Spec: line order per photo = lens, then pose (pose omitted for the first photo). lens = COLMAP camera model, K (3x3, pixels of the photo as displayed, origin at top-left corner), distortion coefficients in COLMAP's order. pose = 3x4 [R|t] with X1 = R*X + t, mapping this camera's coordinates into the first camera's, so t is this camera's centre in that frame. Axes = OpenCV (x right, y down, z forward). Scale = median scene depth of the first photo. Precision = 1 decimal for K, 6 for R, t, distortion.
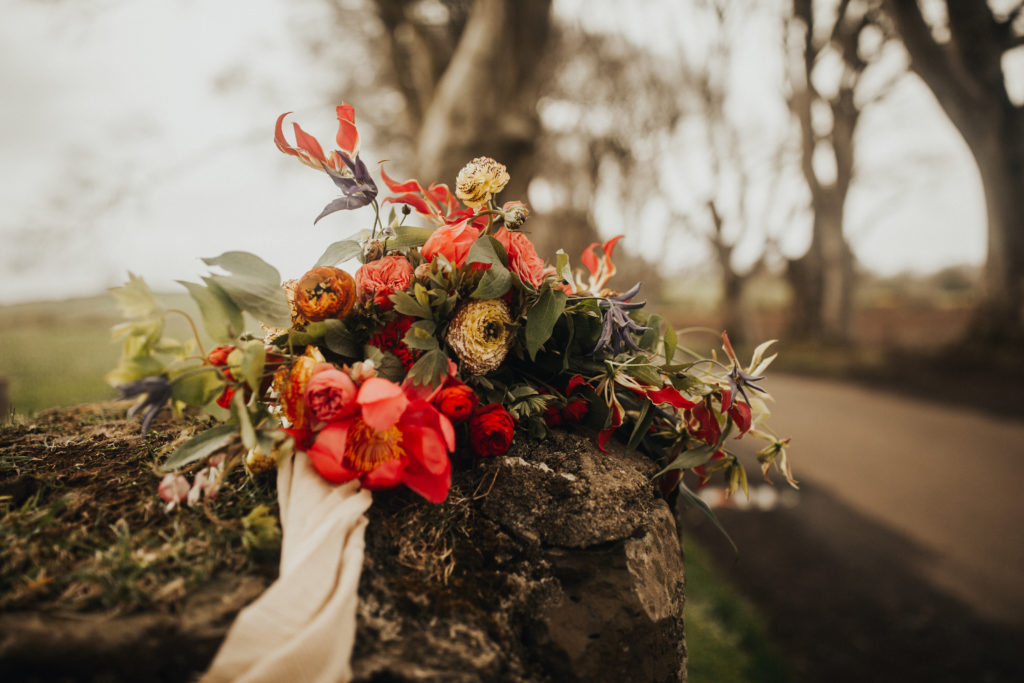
lens RADIAL K [[985.1, 0, 508.5], [0, 985.1, 343.5], [0, 0, 1]] dist [-0.004046, 0.000000]
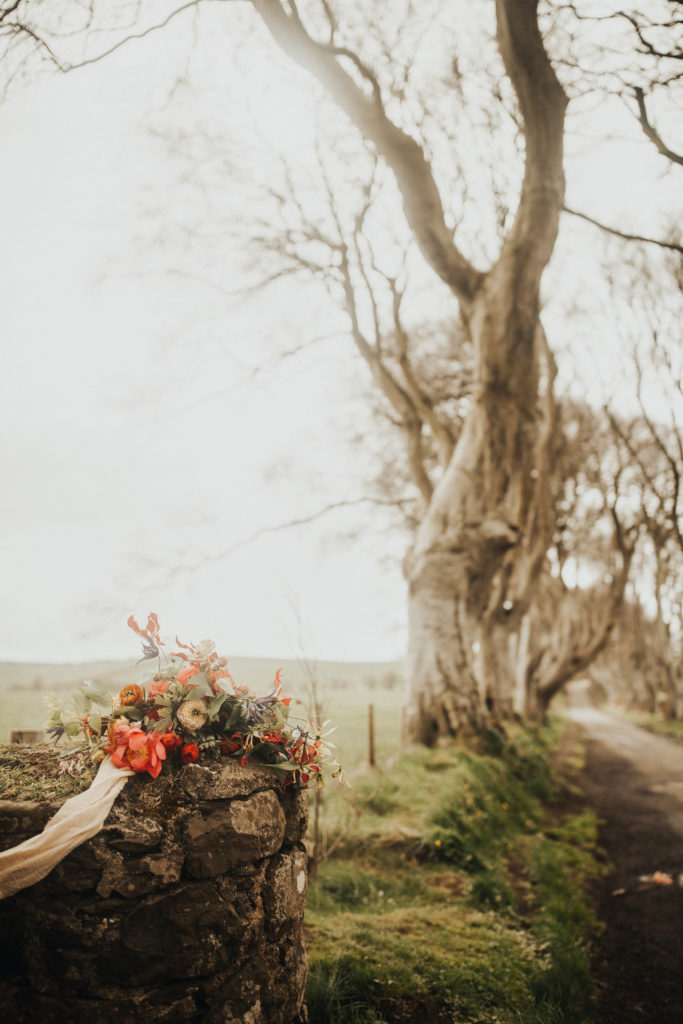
lens RADIAL K [[985.1, 0, 348.4], [0, 985.1, 512.4], [0, 0, 1]] dist [-0.004046, 0.000000]
pose [[0.978781, 0.000704, -0.204909, 0.953094], [-0.042649, 0.978794, -0.200356, -0.027957], [0.200423, 0.204844, 0.958055, -1.545283]]
